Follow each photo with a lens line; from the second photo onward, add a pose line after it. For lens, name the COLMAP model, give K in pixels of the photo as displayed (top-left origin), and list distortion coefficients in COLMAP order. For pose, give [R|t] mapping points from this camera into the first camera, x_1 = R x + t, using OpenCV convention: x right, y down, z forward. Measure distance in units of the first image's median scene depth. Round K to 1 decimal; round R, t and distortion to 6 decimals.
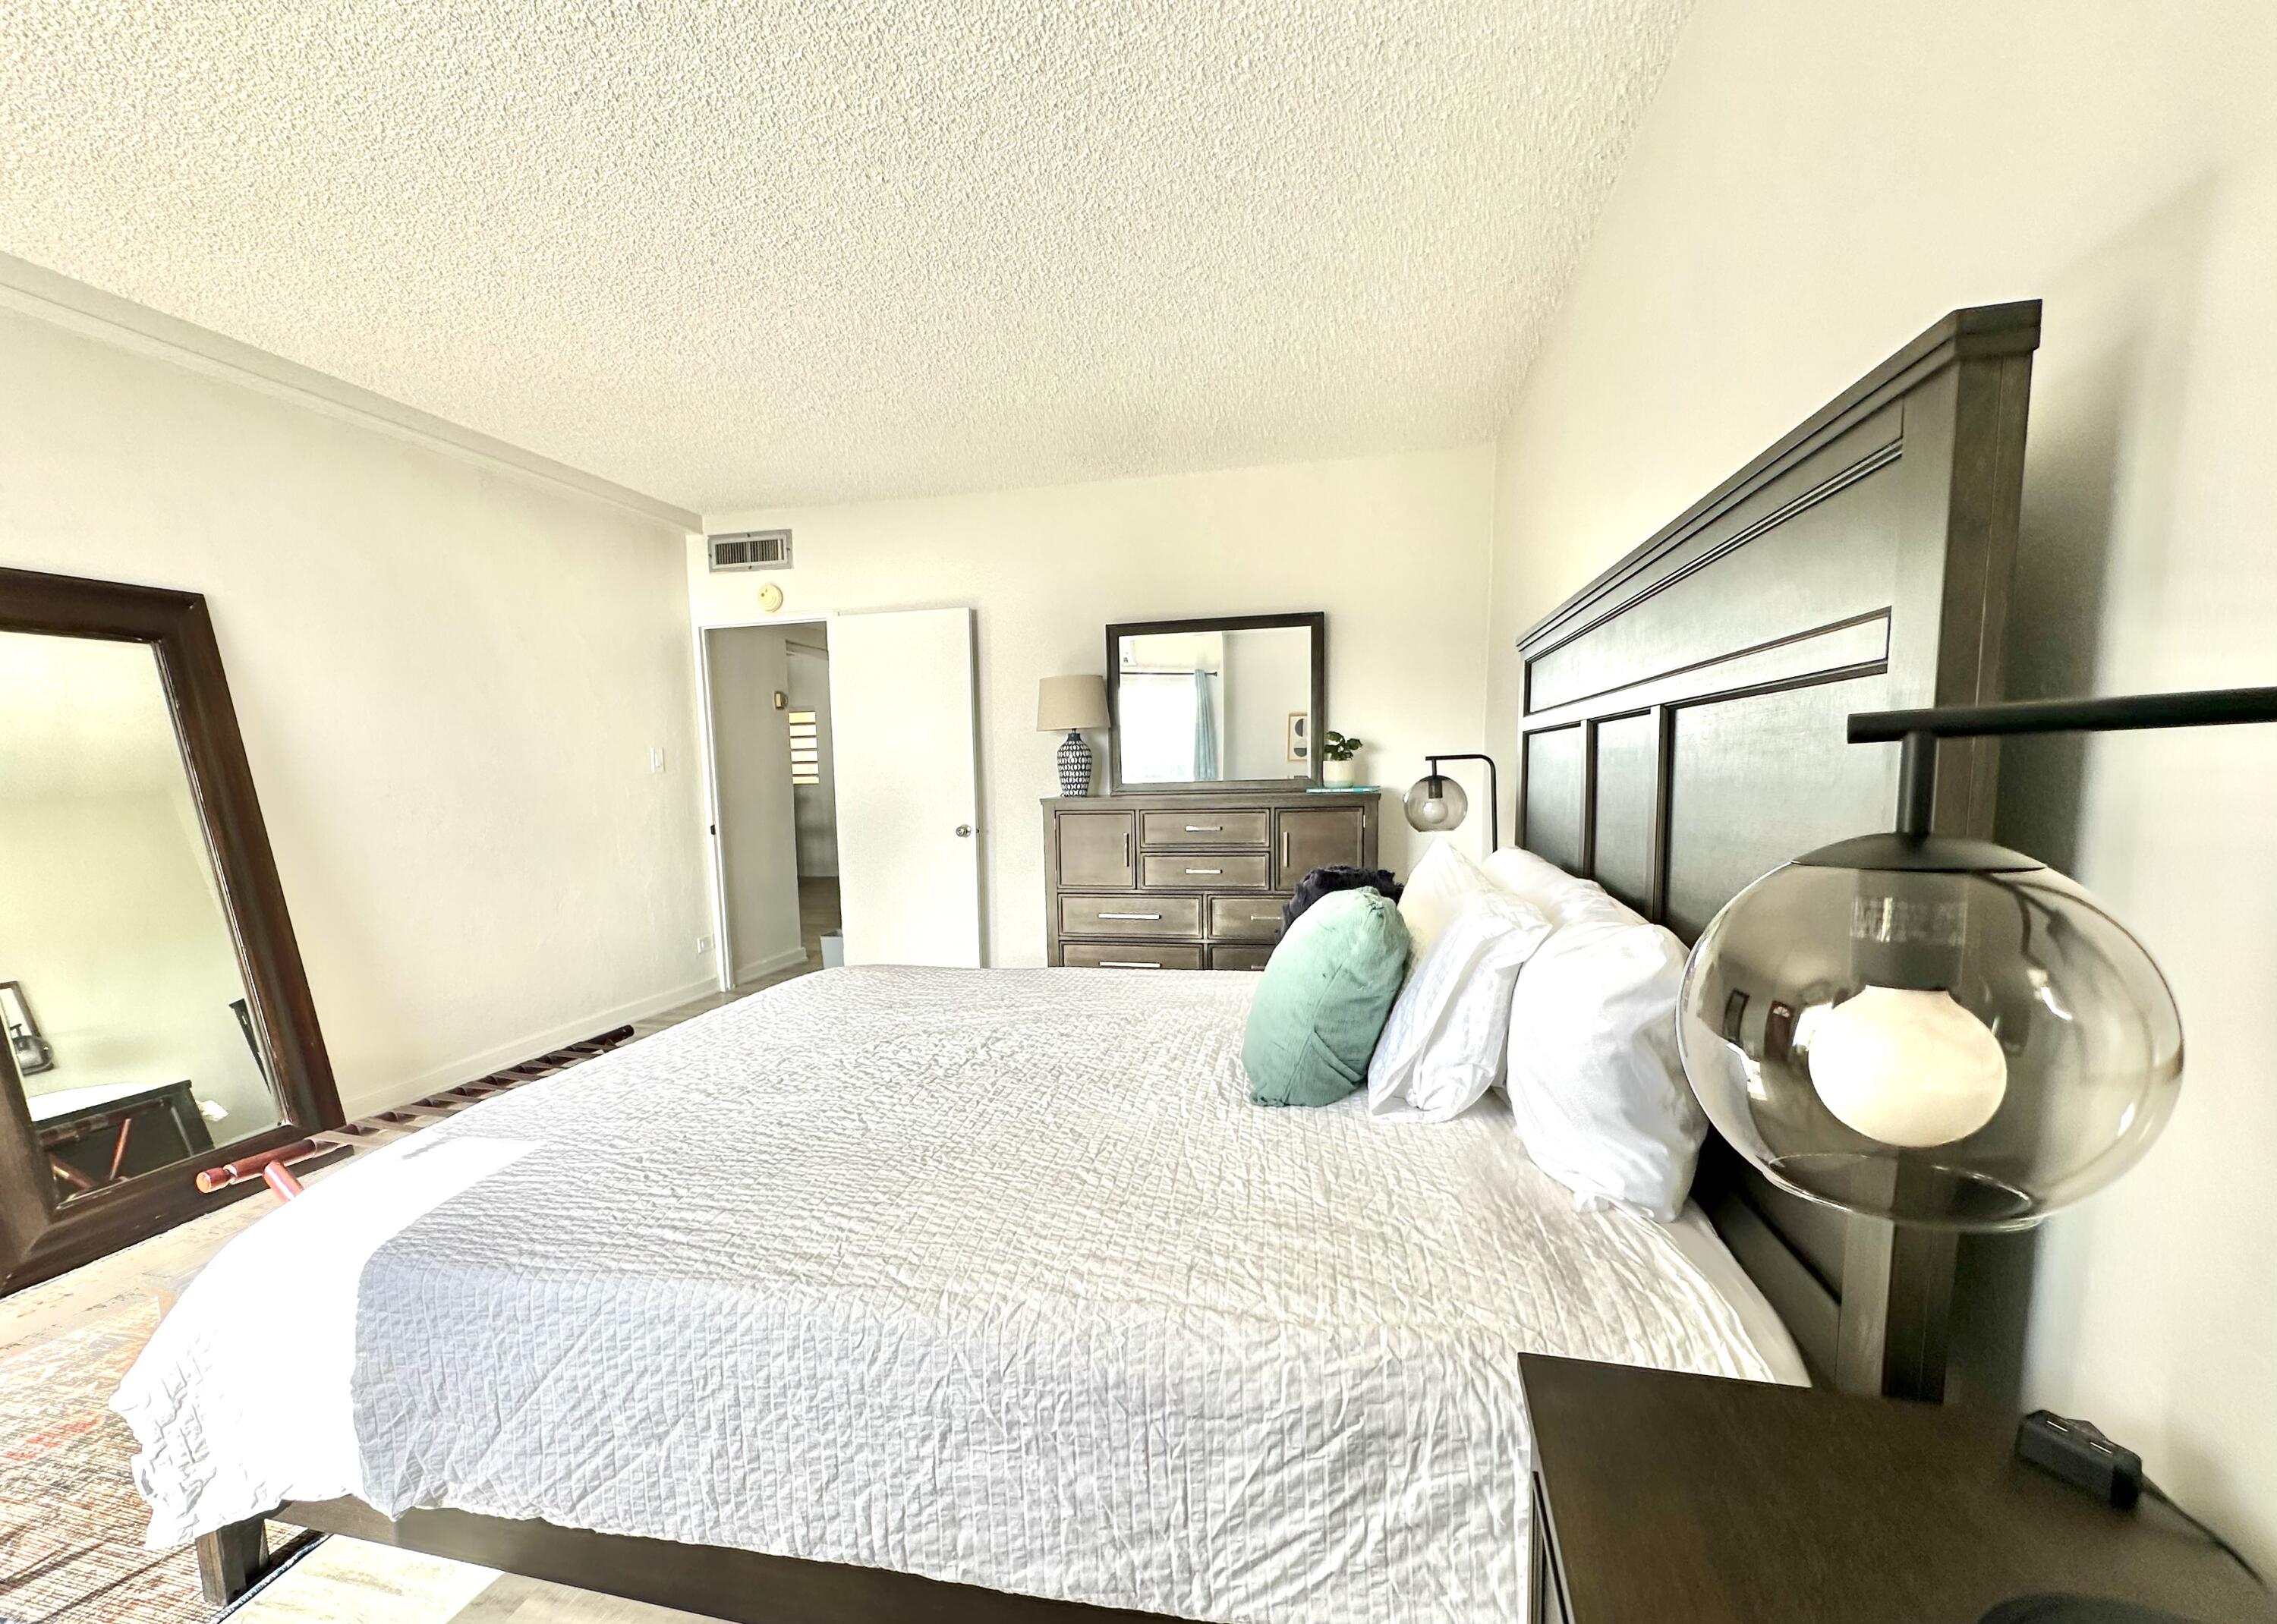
lens RADIAL K [[1019.0, 0, 1135.5], [0, 1019.0, 880.3], [0, 0, 1]] dist [0.001054, 0.000107]
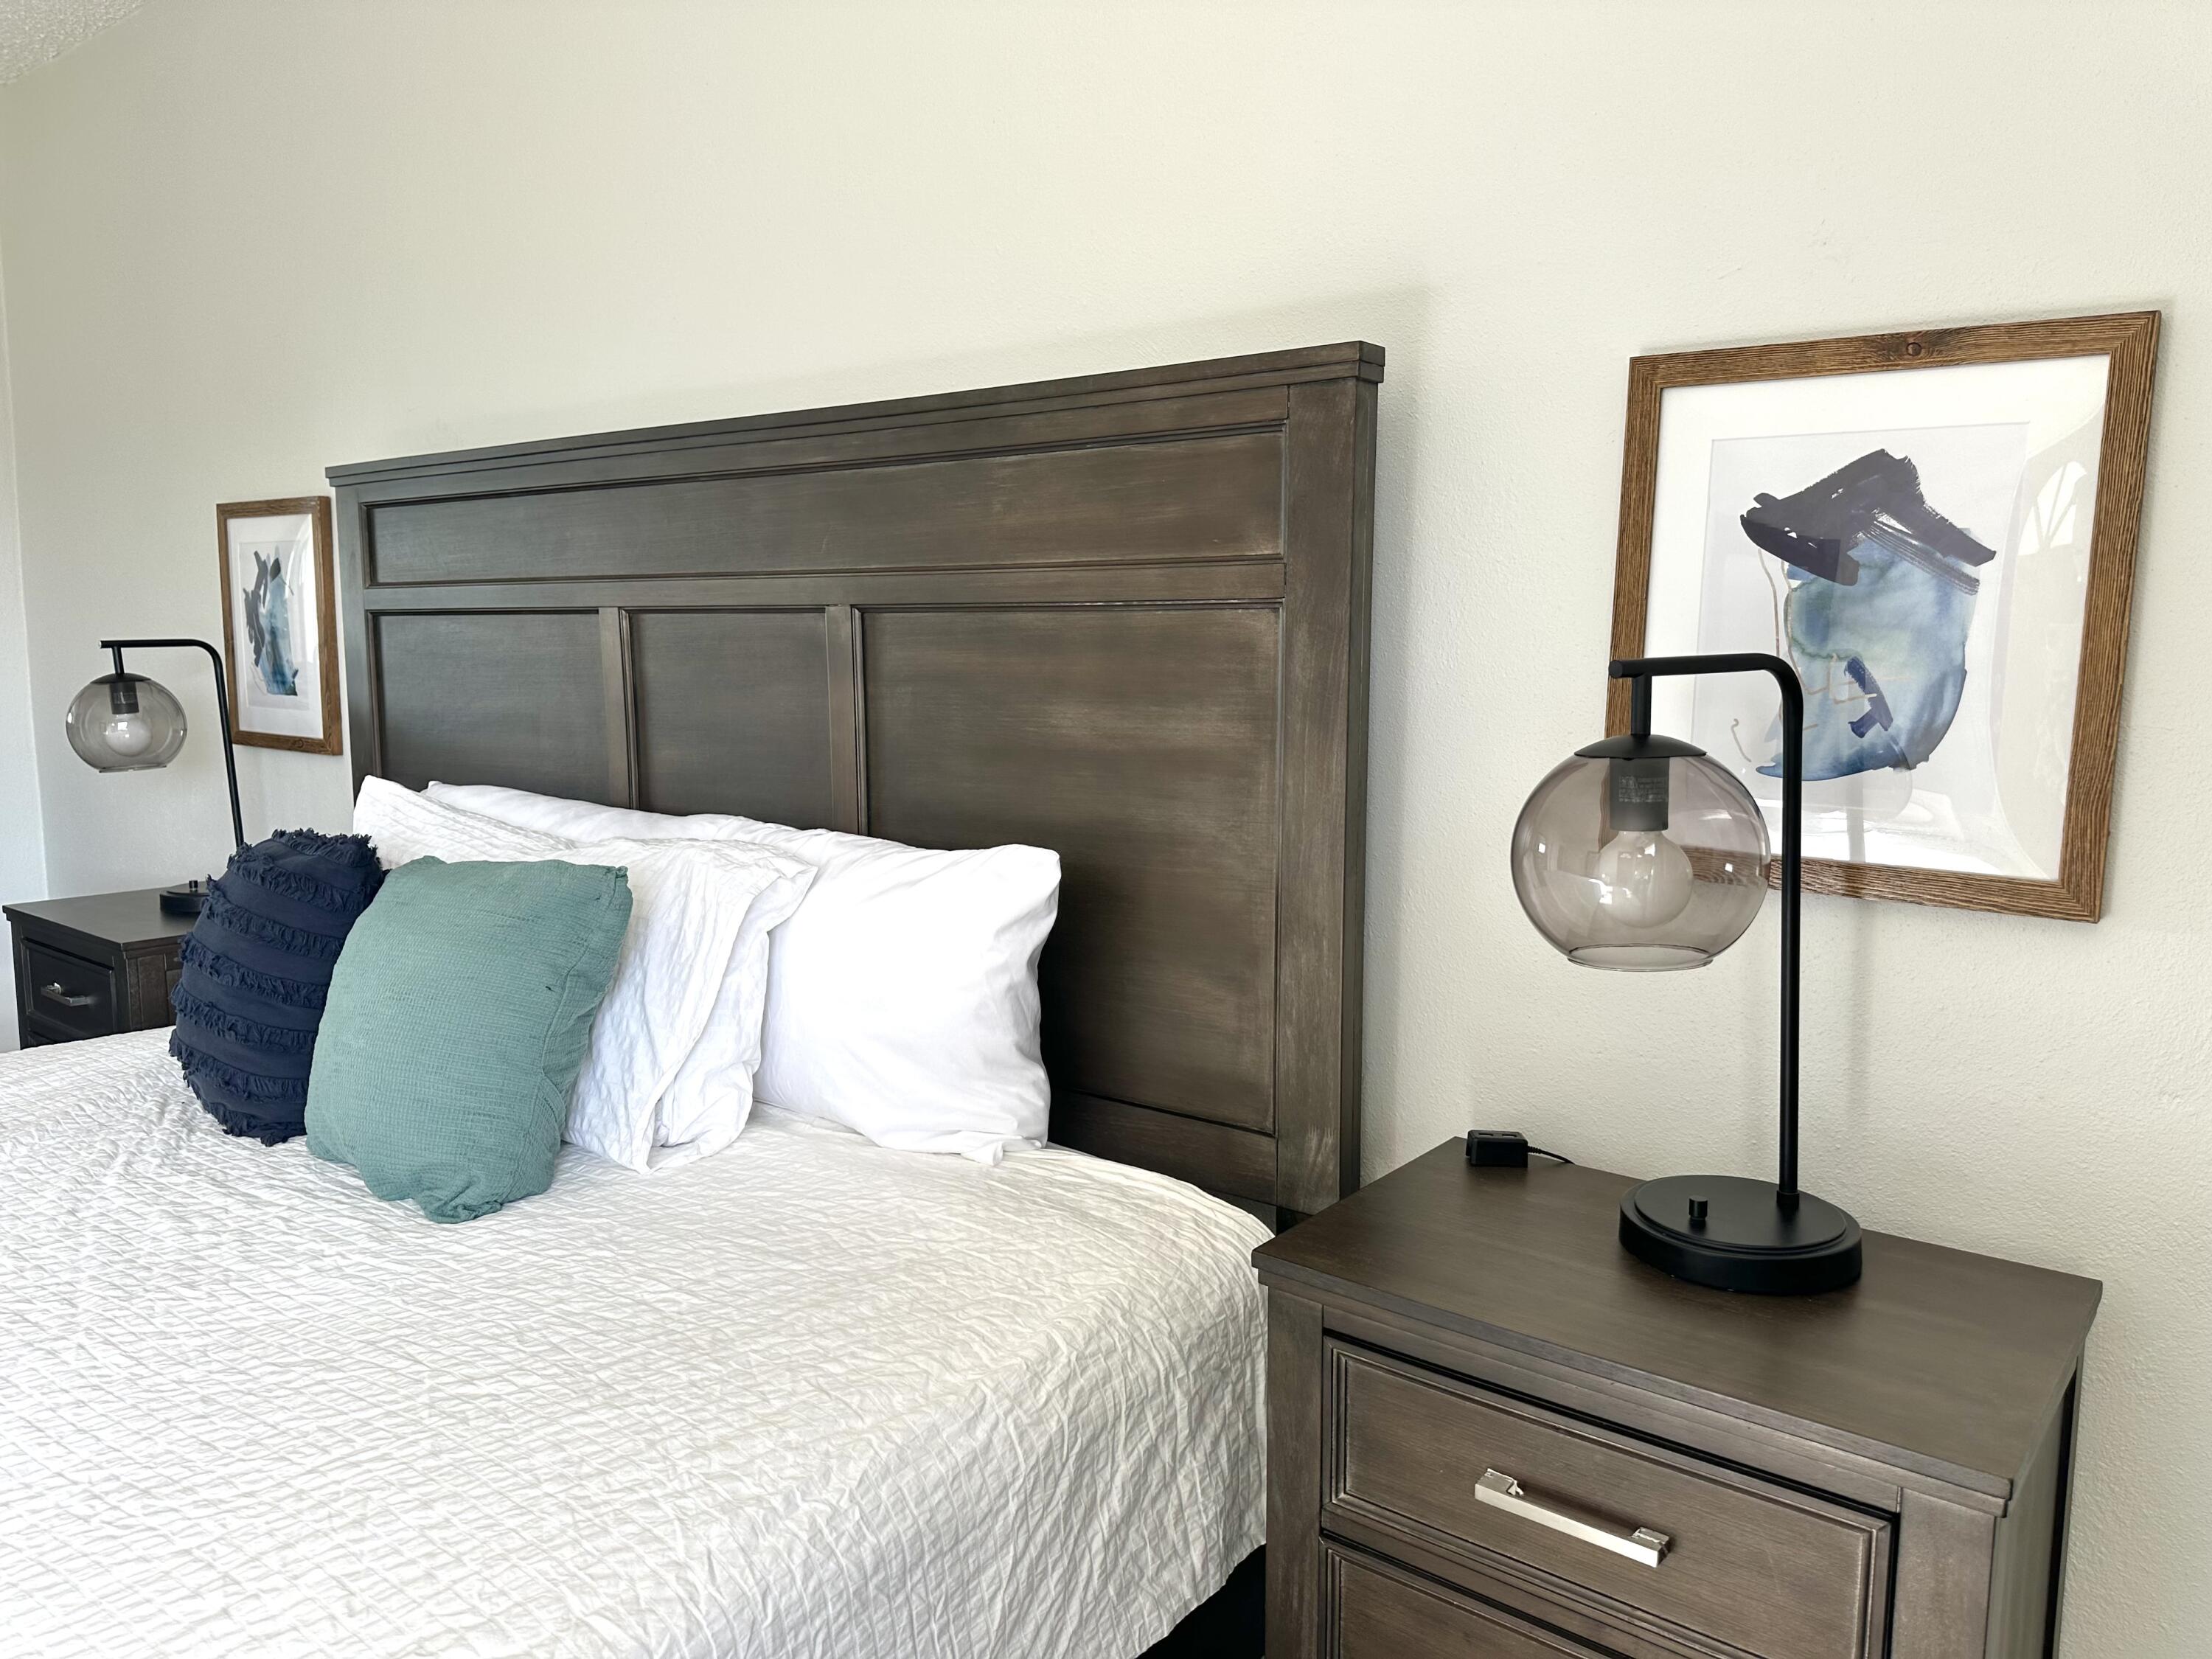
lens RADIAL K [[1532.6, 0, 1106.0], [0, 1532.6, 829.5], [0, 0, 1]] dist [0.111429, -0.157137]
pose [[0.399511, -0.093740, 0.911923, -0.824657], [0.090383, 0.993939, 0.062574, -0.055296], [-0.912262, 0.057423, 0.405562, 0.371335]]
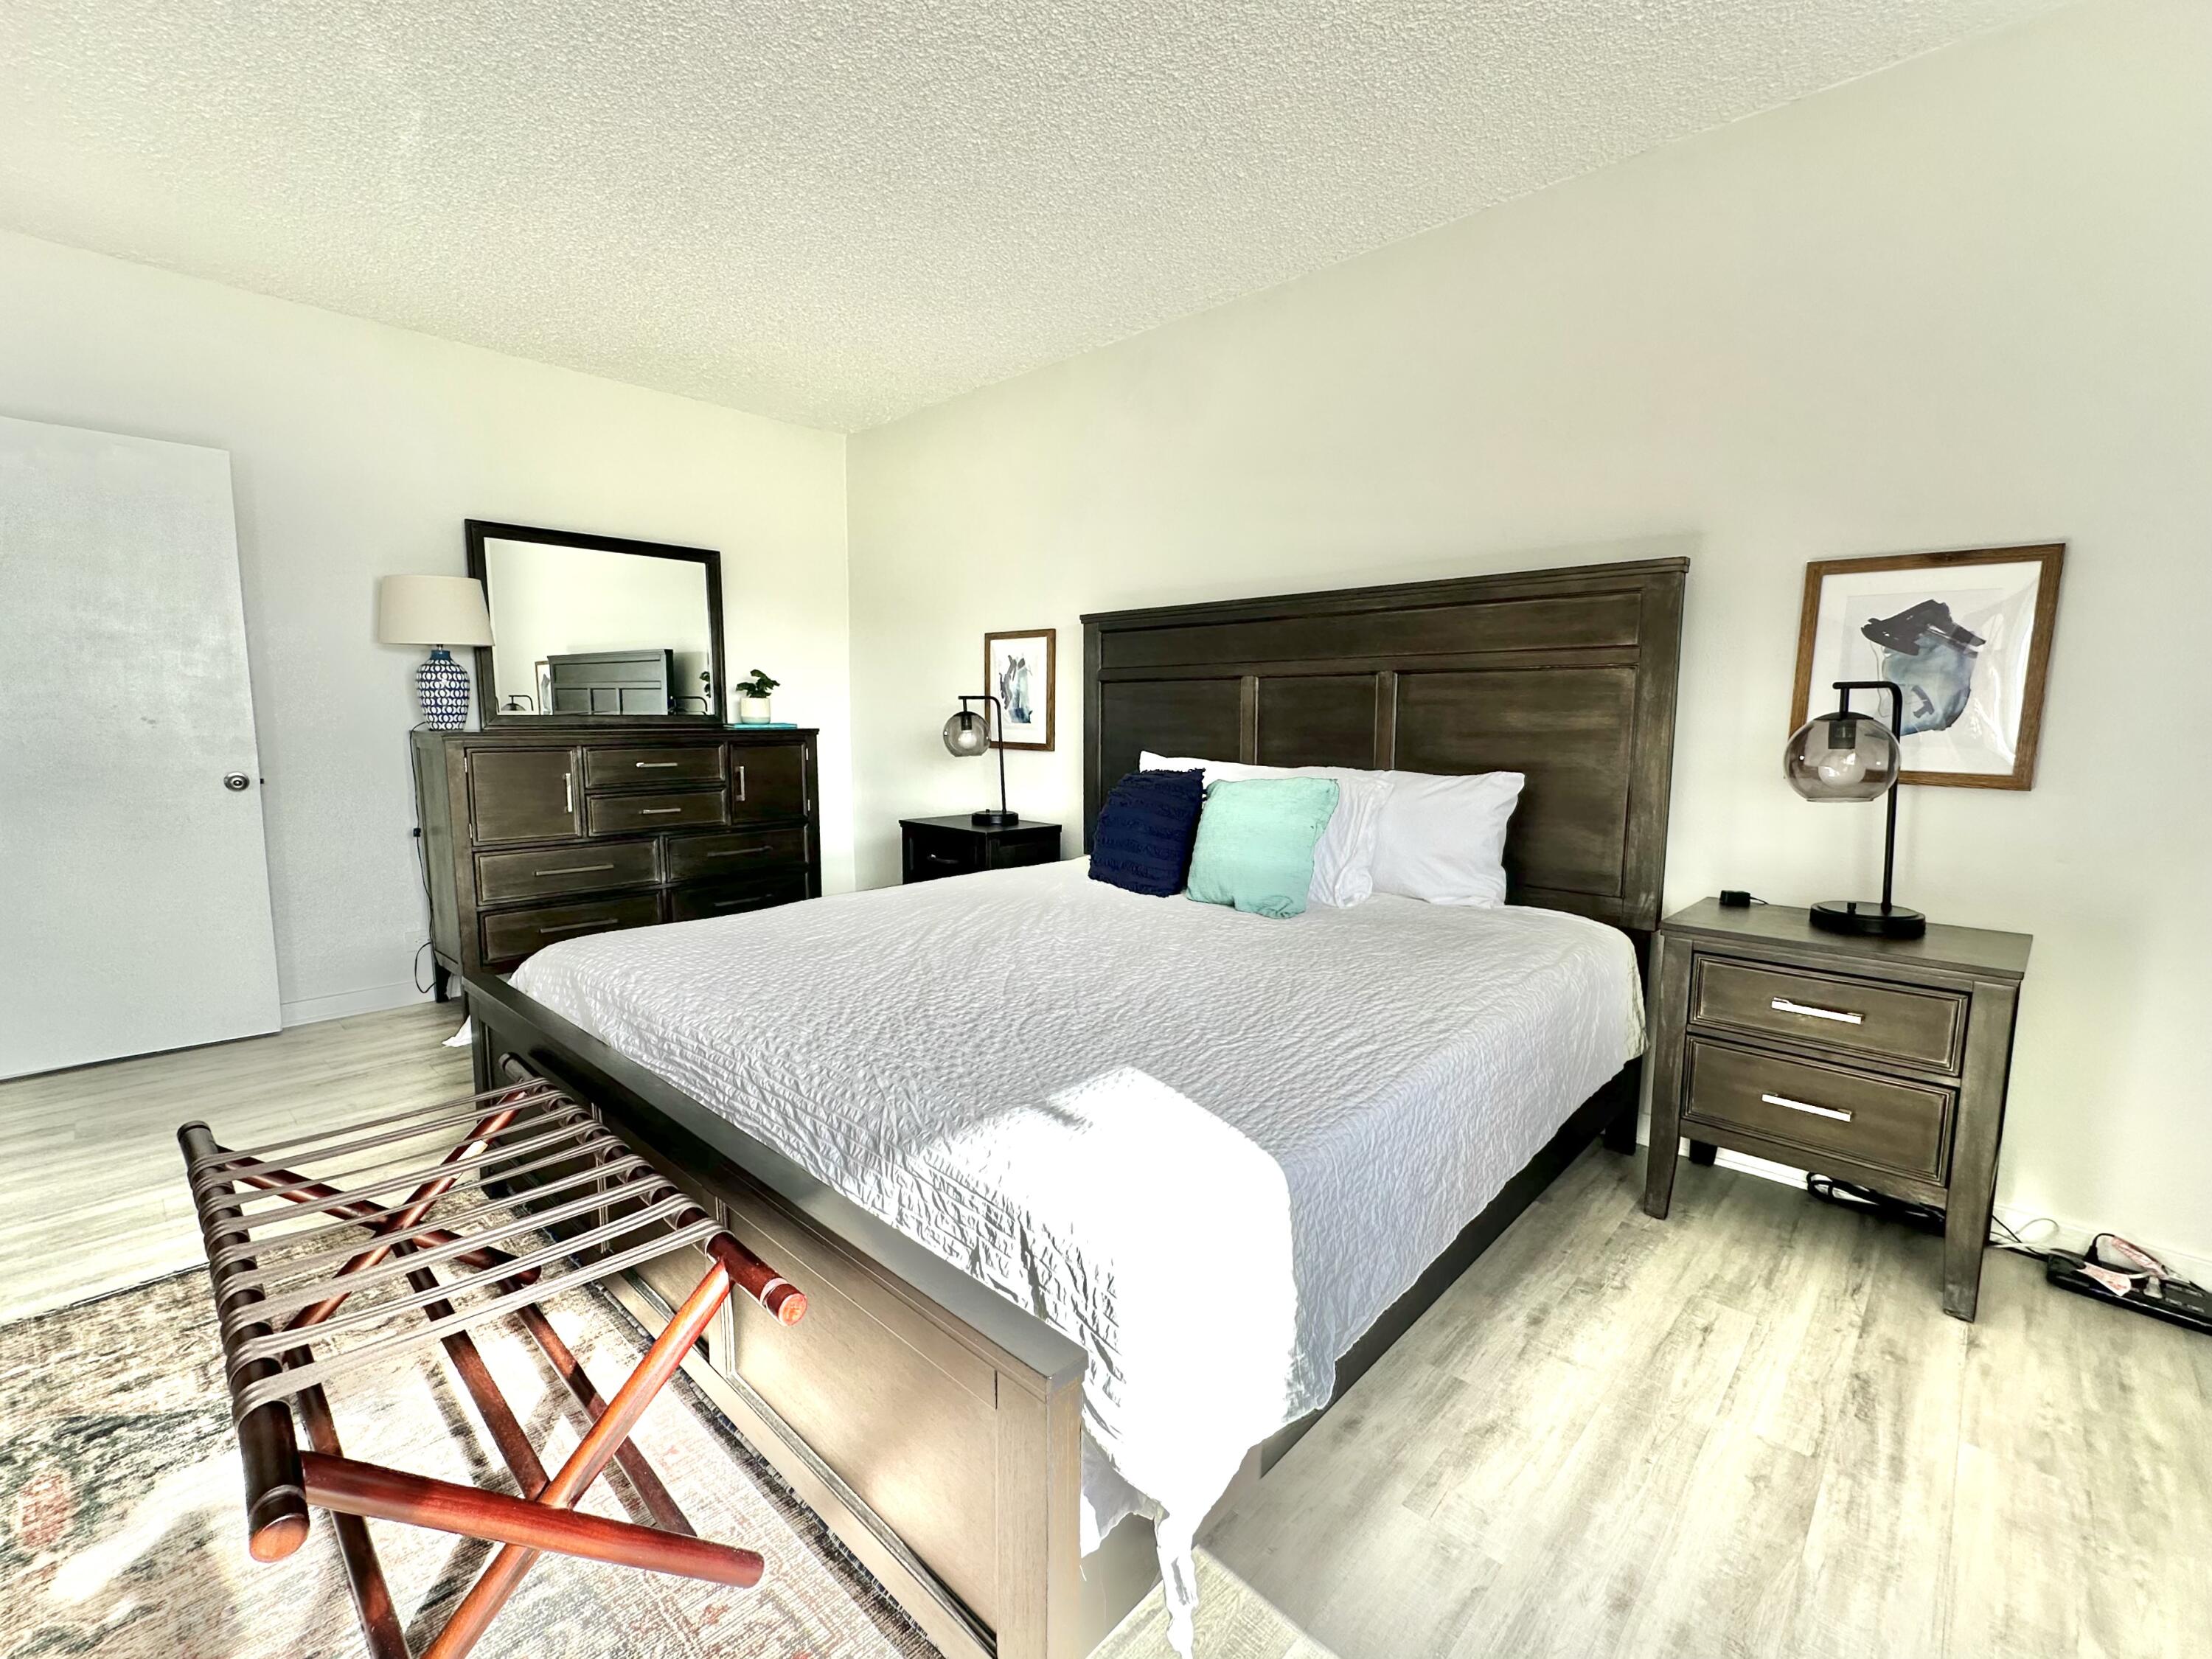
lens RADIAL K [[958.2, 0, 1106.0], [0, 958.2, 829.5], [0, 0, 1]] dist [-0.001297, -0.000187]
pose [[0.490539, -0.081868, 0.867565, -1.794068], [0.082136, 0.995489, 0.047498, -0.001085], [-0.867540, 0.047959, 0.495050, 0.761426]]
